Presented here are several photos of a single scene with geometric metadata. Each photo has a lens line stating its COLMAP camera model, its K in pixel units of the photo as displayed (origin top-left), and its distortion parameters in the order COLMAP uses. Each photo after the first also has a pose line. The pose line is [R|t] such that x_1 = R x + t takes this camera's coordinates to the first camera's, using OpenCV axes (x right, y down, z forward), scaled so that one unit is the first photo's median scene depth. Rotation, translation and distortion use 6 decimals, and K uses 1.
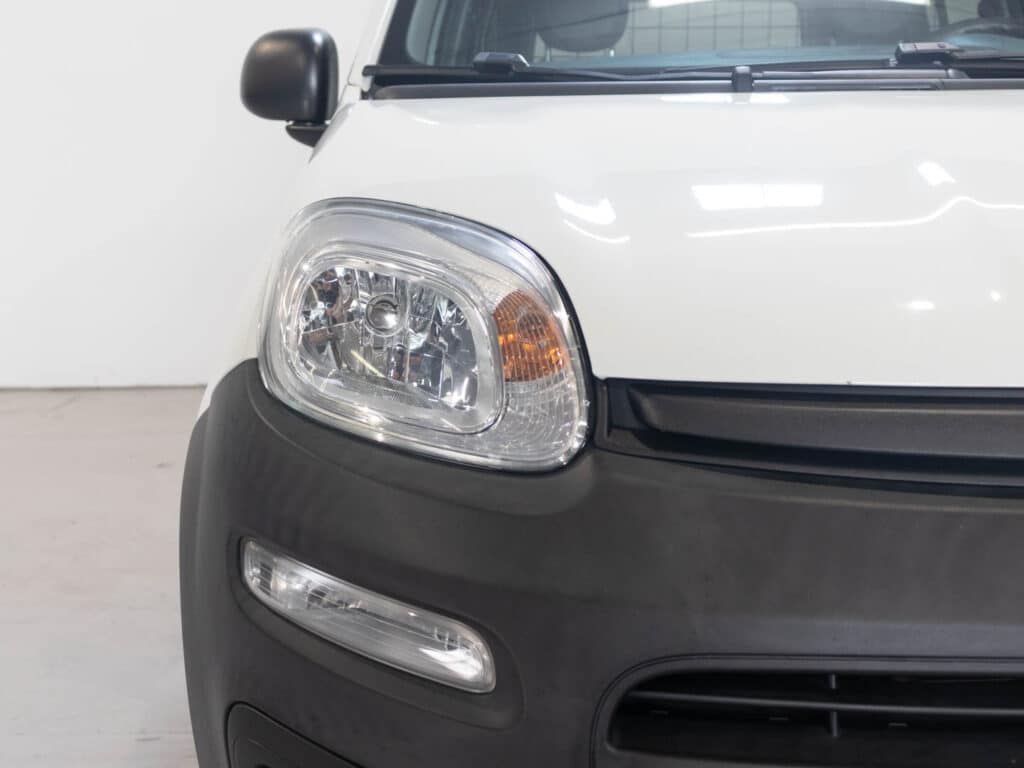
lens RADIAL K [[1116.4, 0, 512.0], [0, 1116.4, 384.0], [0, 0, 1]] dist [0.012650, 0.017071]
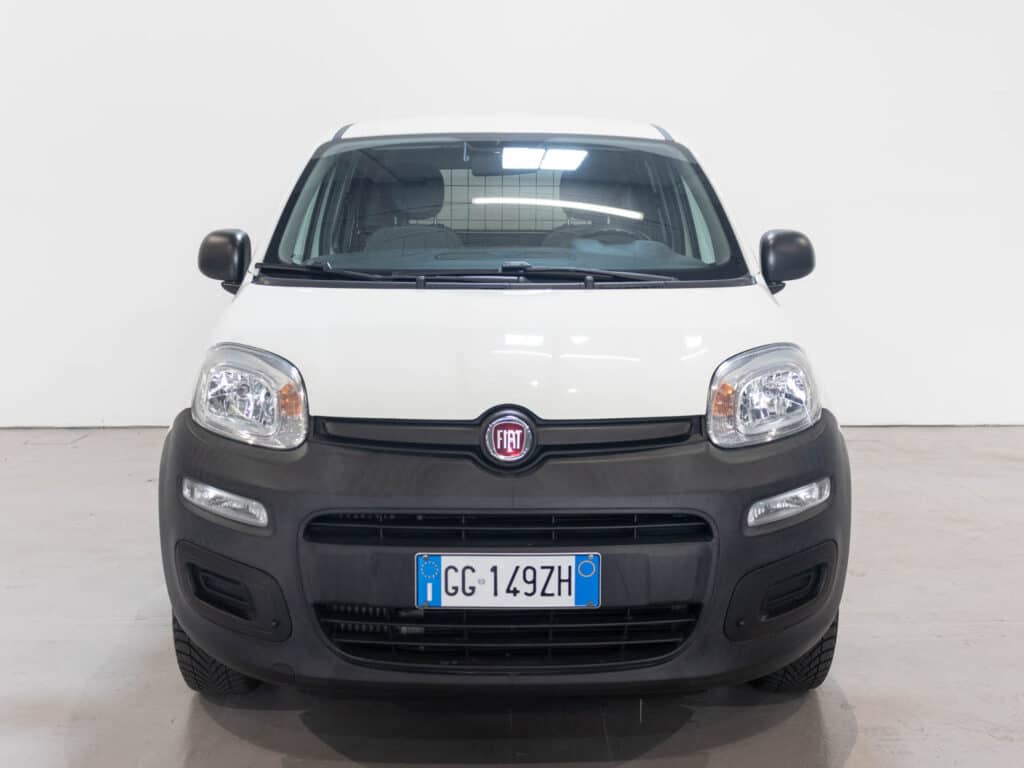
lens RADIAL K [[1070.1, 0, 512.0], [0, 1070.1, 384.0], [0, 0, 1]] dist [-0.012092, -0.006357]
pose [[0.999622, 0.008331, 0.026210, 0.422137], [-0.007115, 0.998910, -0.046130, 0.028826], [-0.026566, 0.045926, 0.998592, -1.394319]]
